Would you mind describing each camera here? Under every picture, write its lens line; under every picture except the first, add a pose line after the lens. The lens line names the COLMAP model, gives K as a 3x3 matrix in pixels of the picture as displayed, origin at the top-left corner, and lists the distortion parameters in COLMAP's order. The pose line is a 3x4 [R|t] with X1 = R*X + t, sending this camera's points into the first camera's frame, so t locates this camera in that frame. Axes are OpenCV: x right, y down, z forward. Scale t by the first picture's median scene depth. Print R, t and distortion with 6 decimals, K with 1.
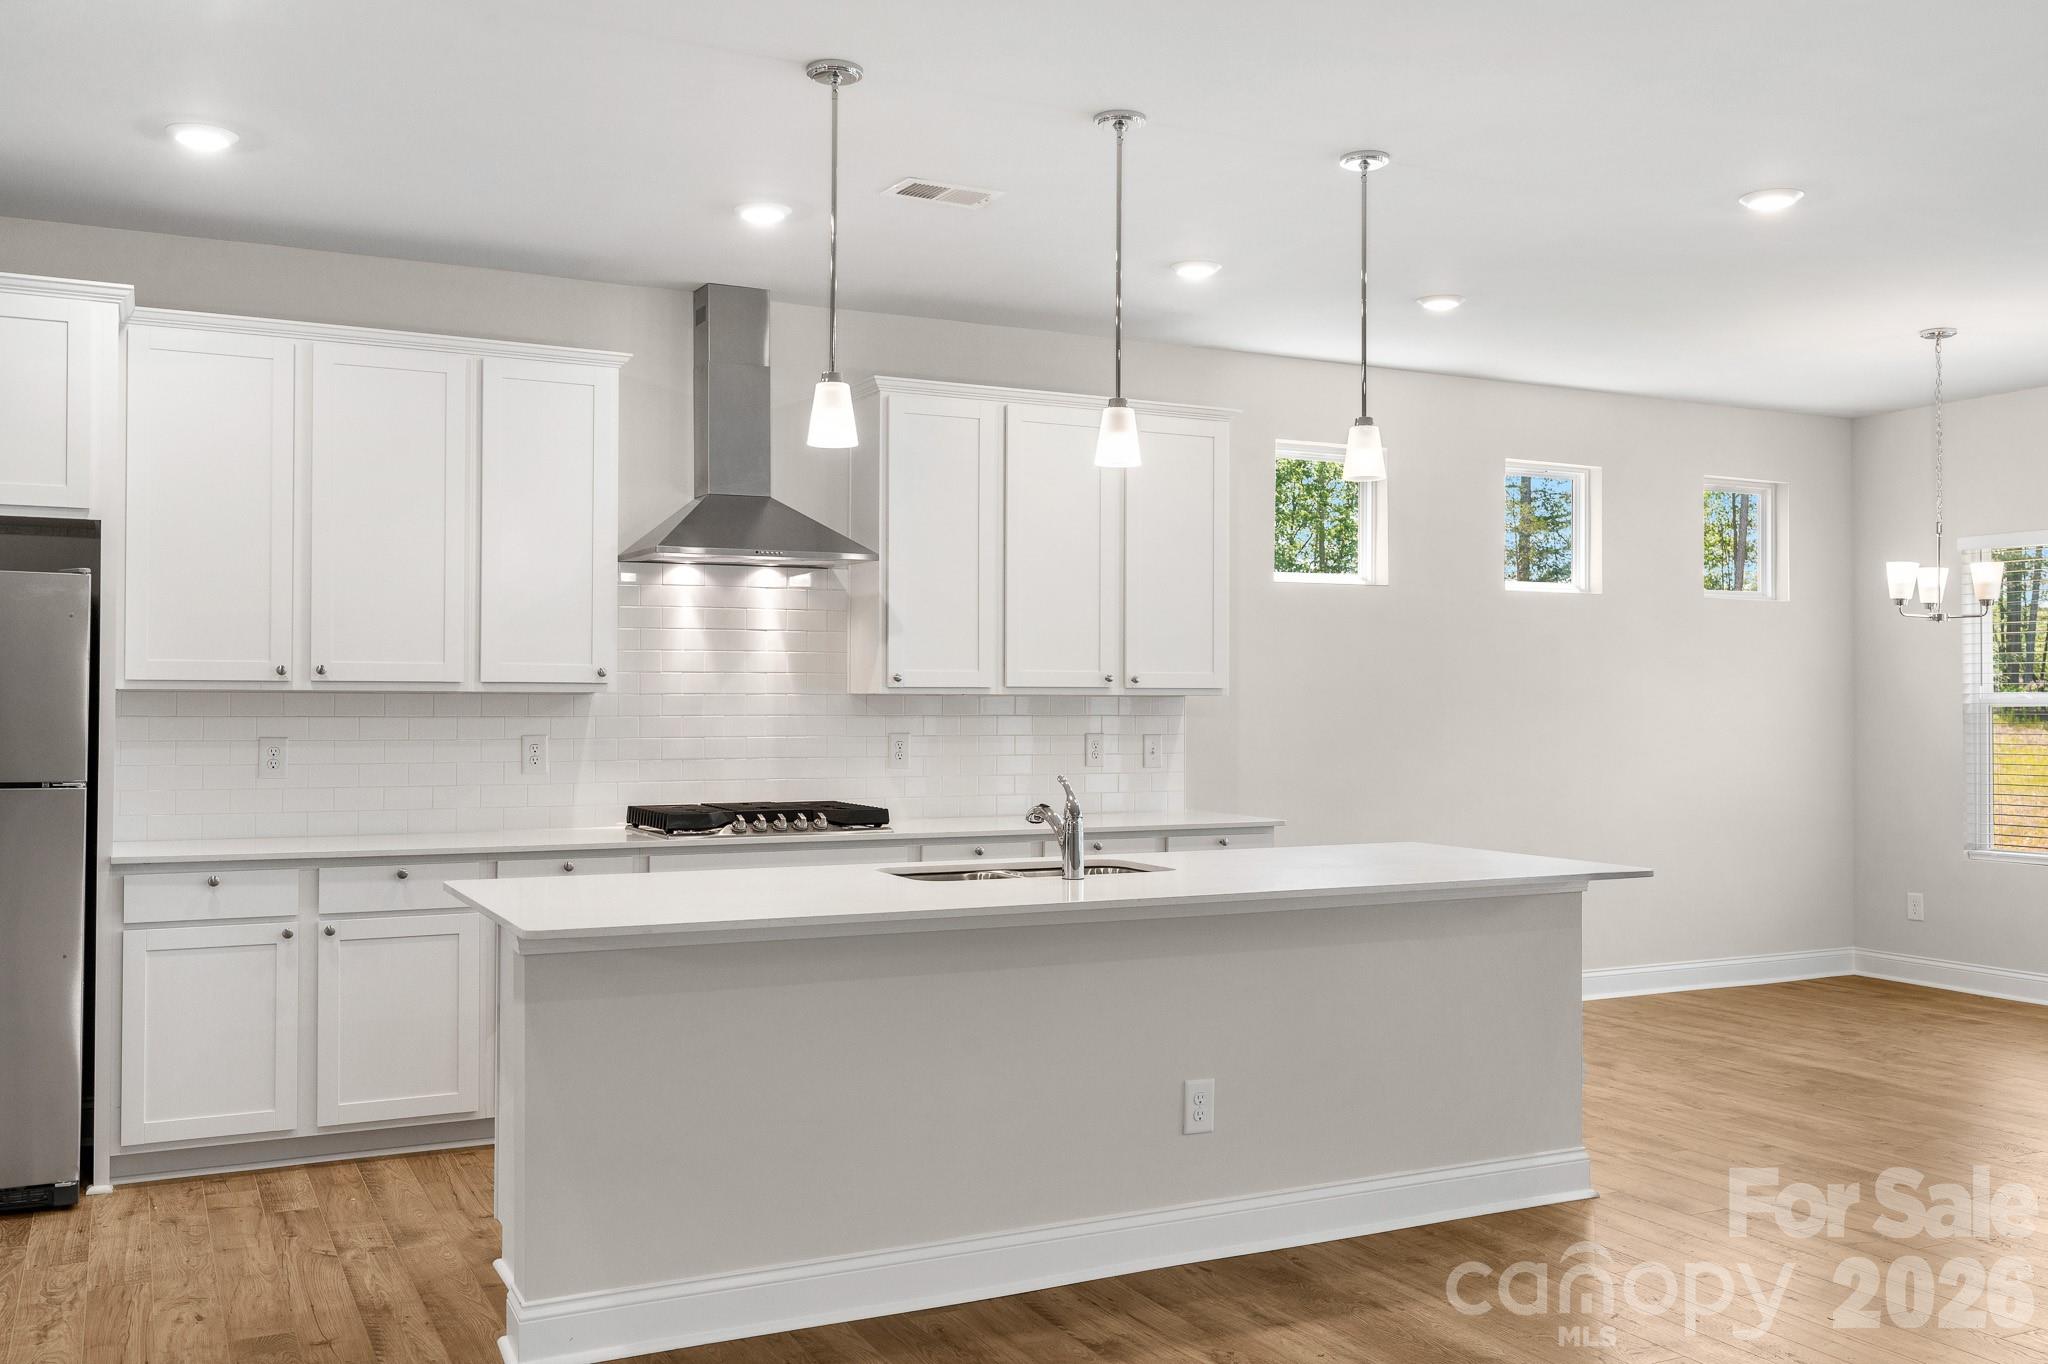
lens RADIAL K [[1790.3, 0, 1024.0], [0, 1790.3, 682.0], [0, 0, 1]] dist [0.003661, 0.010193]
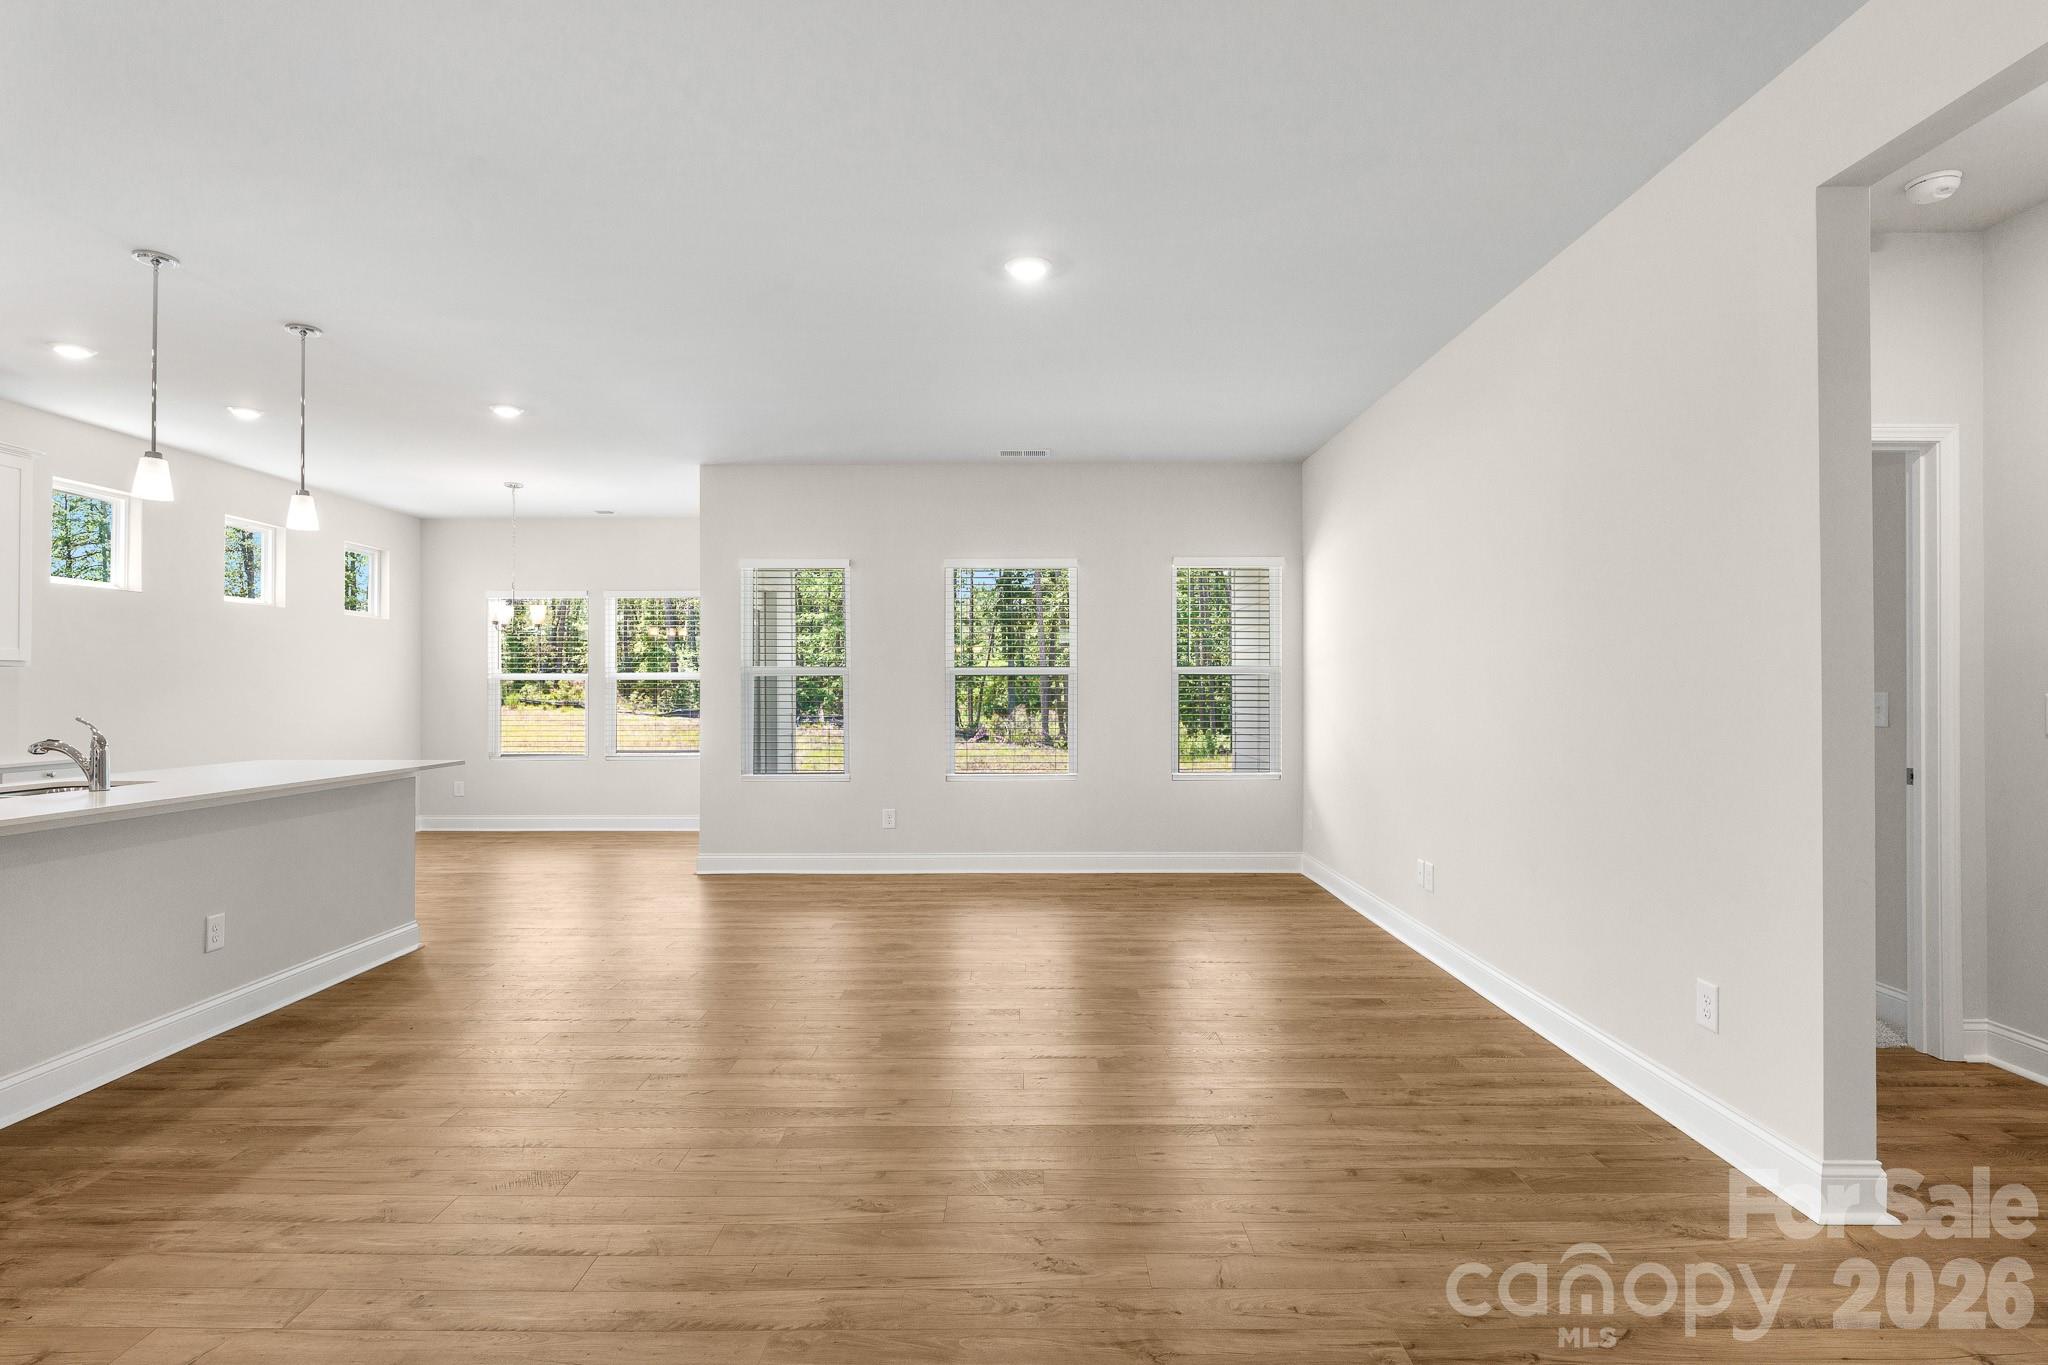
lens RADIAL K [[1027.5, 0, 1024.0], [0, 1027.5, 682.5], [0, 0, 1]] dist [0.000944, -0.000073]
pose [[0.453939, 0.004285, 0.891022, -0.283264], [-0.010098, 0.999949, 0.000336, 0.014871], [-0.890975, -0.009150, 0.453959, 0.001479]]
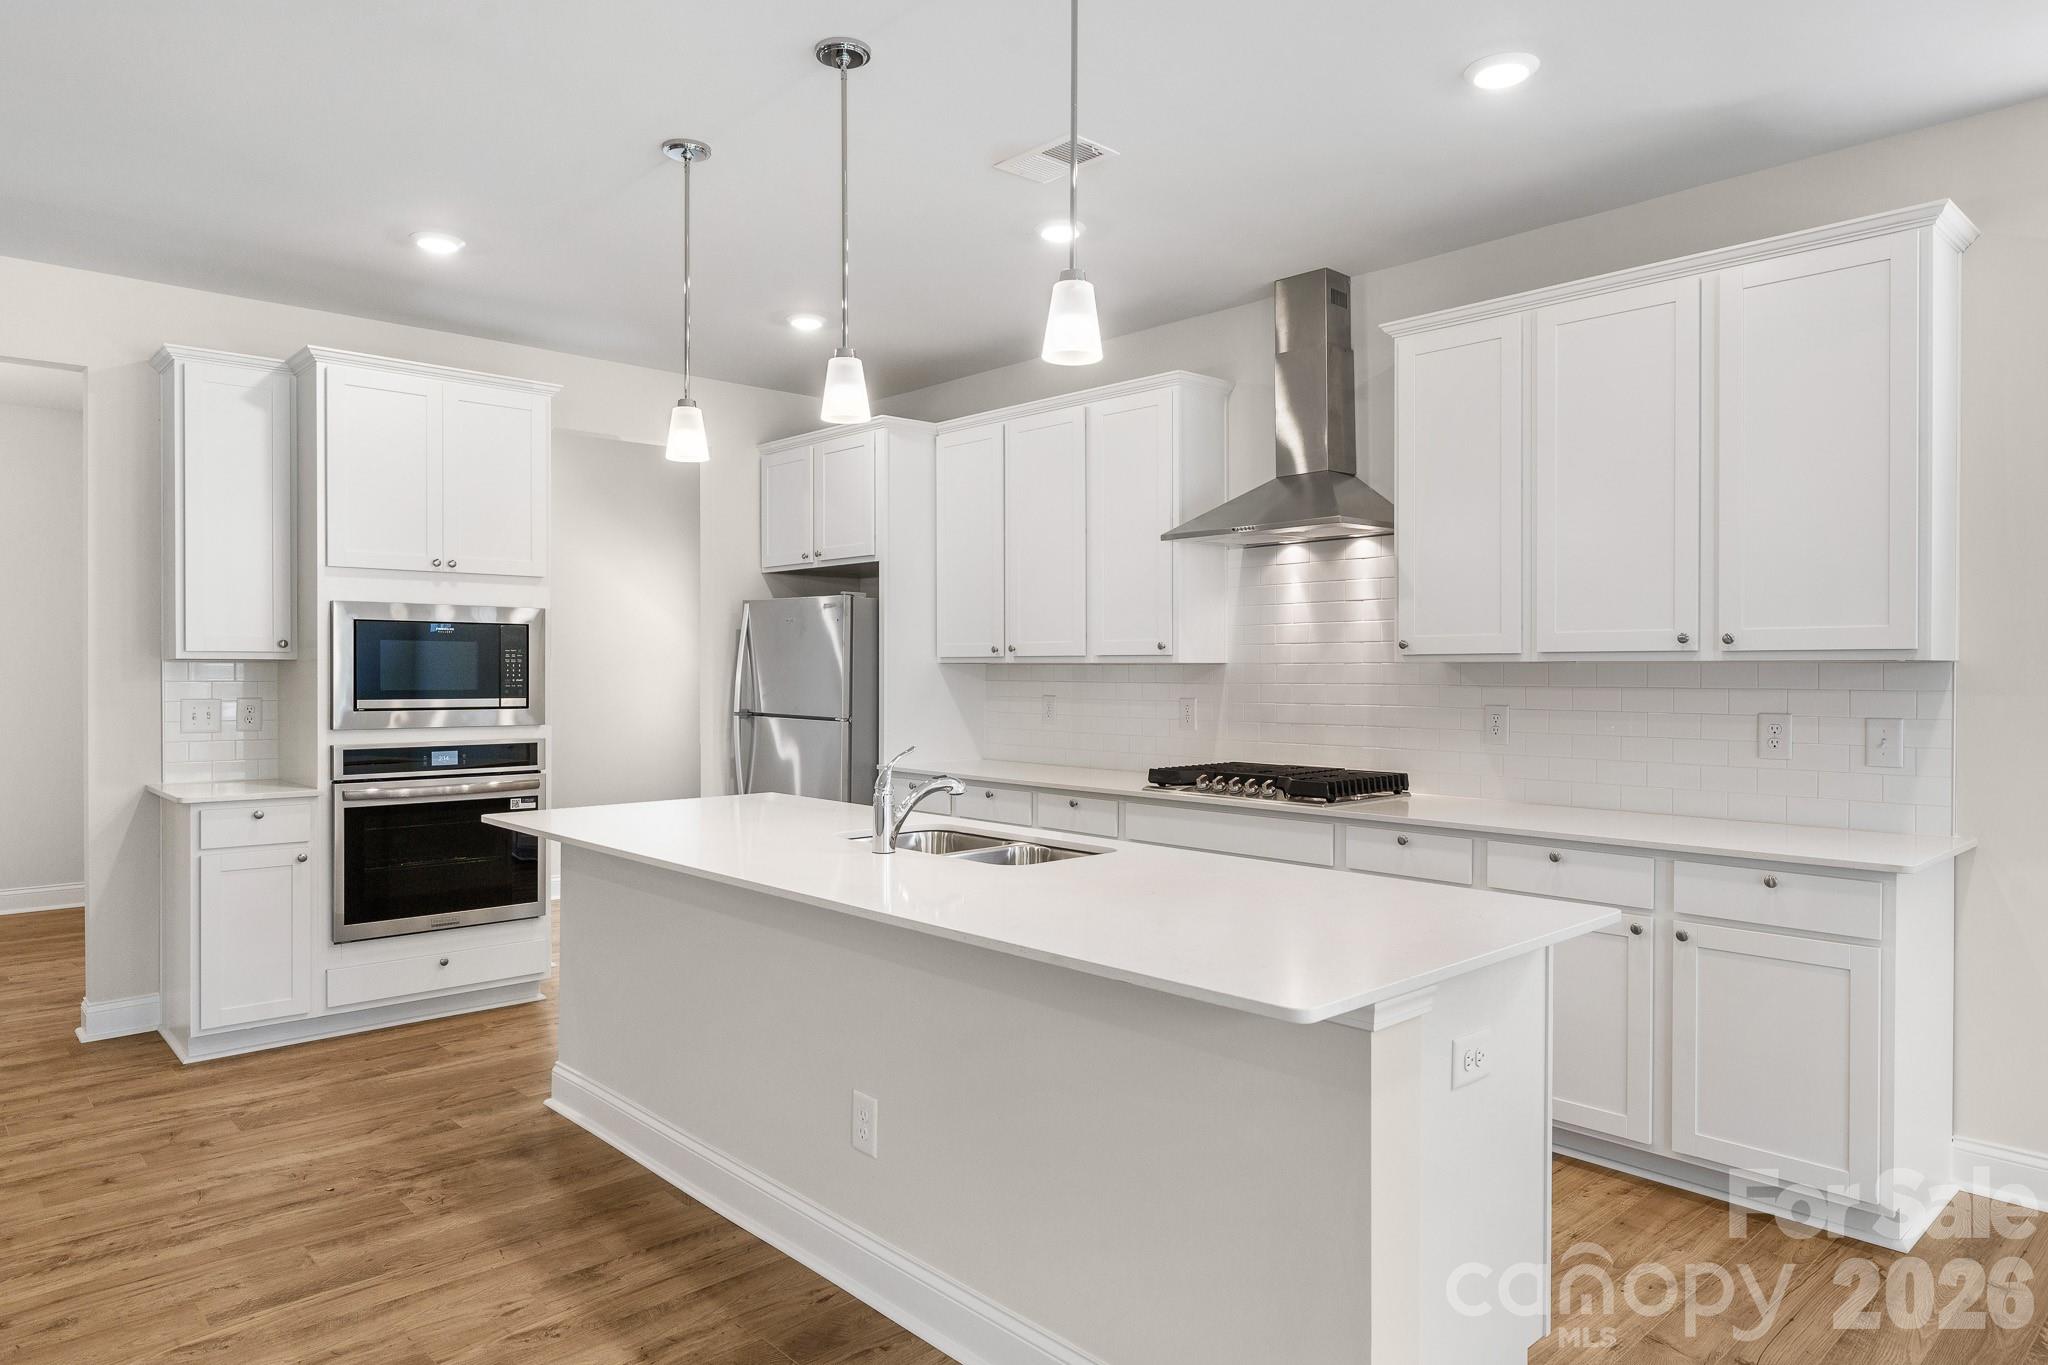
lens RADIAL K [[1260.1, 0, 1017.0], [0, 1260.1, 678.6], [0, 0, 1]] dist [0.000762, 0.001780]
pose [[0.272520, 0.005436, -0.962135, 0.559617], [0.011480, 0.999894, 0.008901, 0.007886], [0.962082, -0.013471, 0.272429, 0.701220]]
